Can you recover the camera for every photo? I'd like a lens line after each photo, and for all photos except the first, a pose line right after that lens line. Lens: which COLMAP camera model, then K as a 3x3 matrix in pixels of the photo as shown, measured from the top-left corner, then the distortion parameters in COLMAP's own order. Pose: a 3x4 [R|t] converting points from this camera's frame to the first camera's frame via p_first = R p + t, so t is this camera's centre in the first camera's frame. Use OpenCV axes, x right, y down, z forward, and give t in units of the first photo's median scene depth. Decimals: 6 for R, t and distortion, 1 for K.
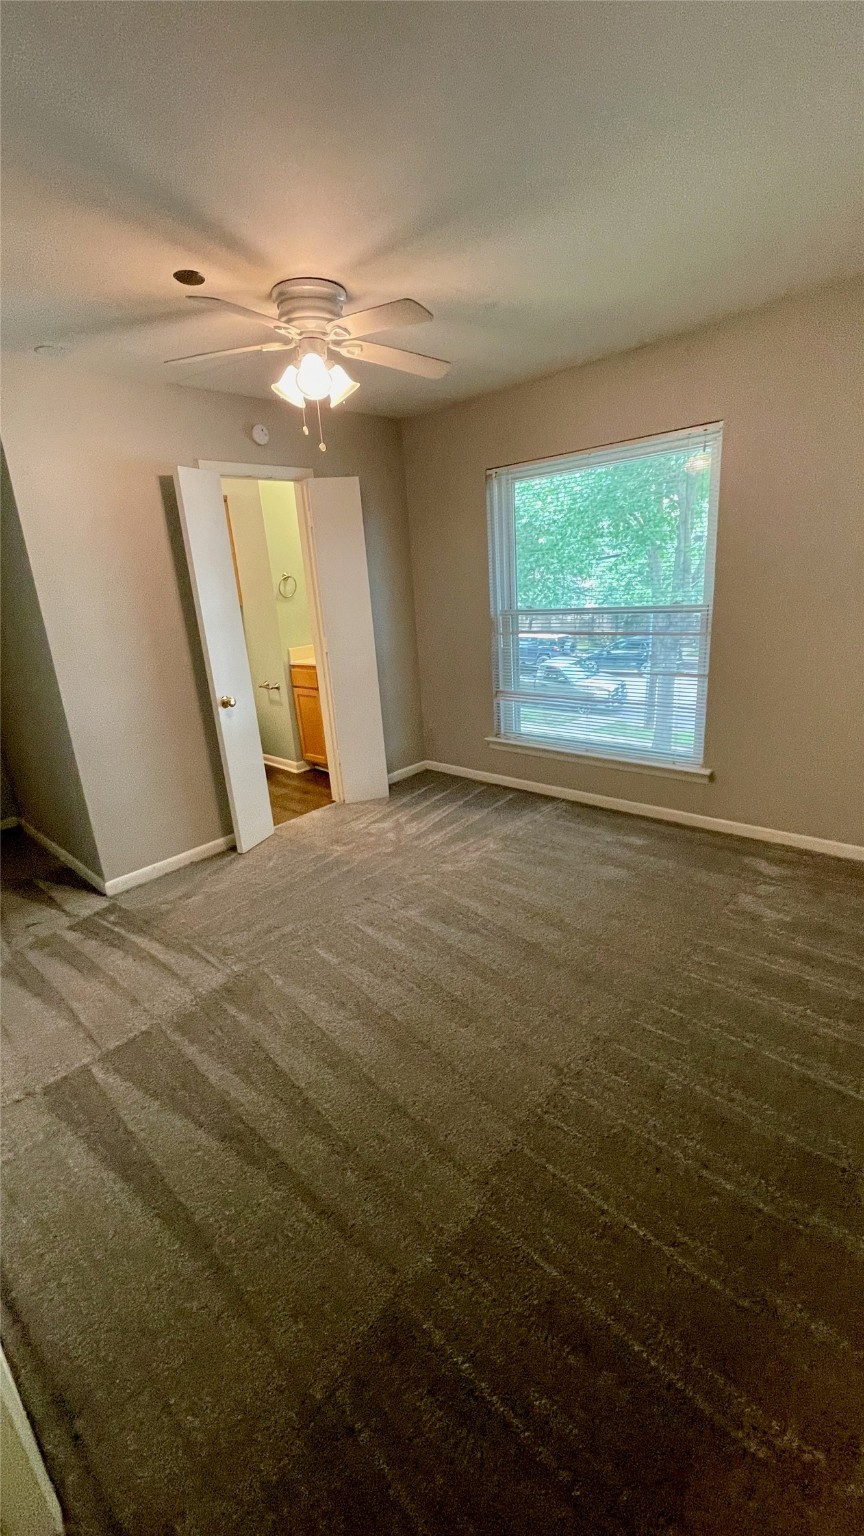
lens RADIAL K [[615.4, 0, 427.6], [0, 615.4, 762.6], [0, 0, 1]] dist [-0.007586, 0.000597]
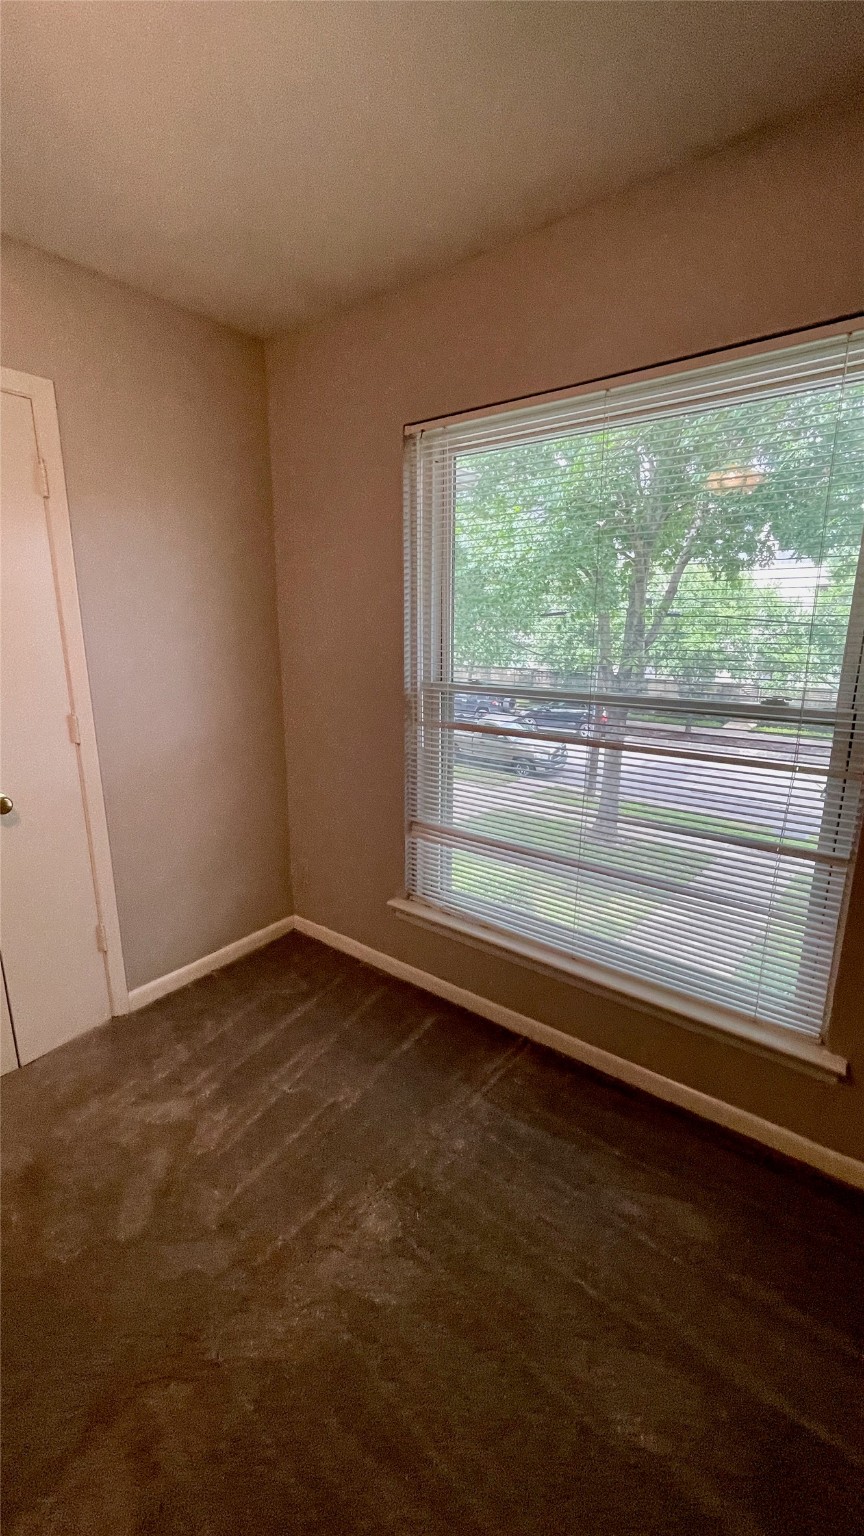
lens RADIAL K [[615.4, 0, 429.4], [0, 615.4, 765.1], [0, 0, 1]] dist [-0.007586, 0.000597]
pose [[0.993281, 0.049181, 0.104758, 0.068235], [-0.042027, 0.996700, -0.069440, -0.132089], [-0.107828, 0.064571, 0.992070, 0.442053]]
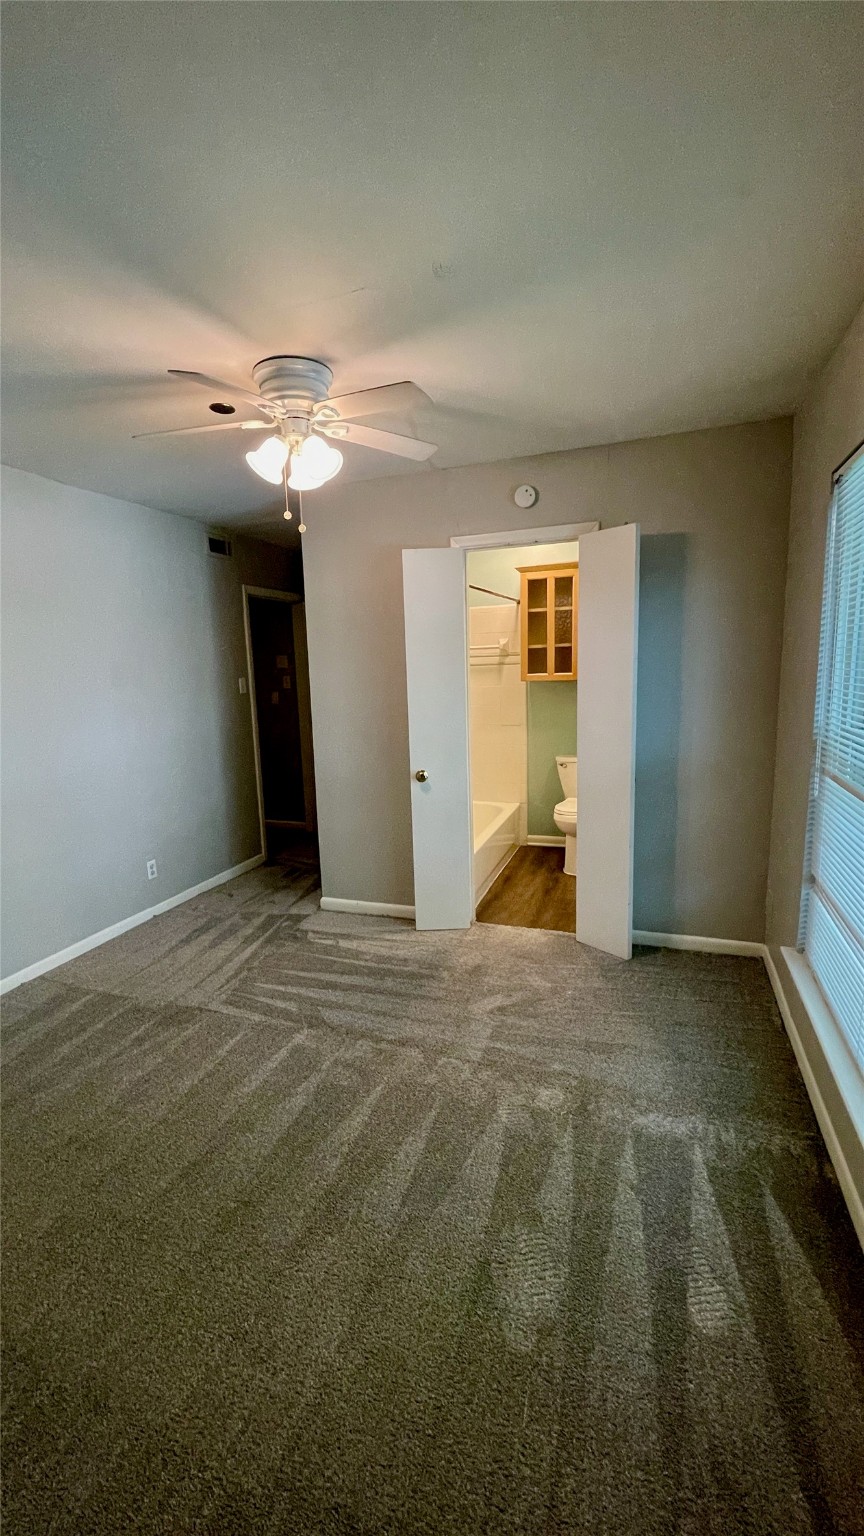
lens RADIAL K [[615.4, 0, 429.1], [0, 615.4, 762.7], [0, 0, 1]] dist [-0.007586, 0.000597]
pose [[0.395873, 0.199125, -0.896456, 0.443796], [-0.265655, 0.959299, 0.095771, -0.172887], [0.879040, 0.200235, 0.432659, 0.461303]]
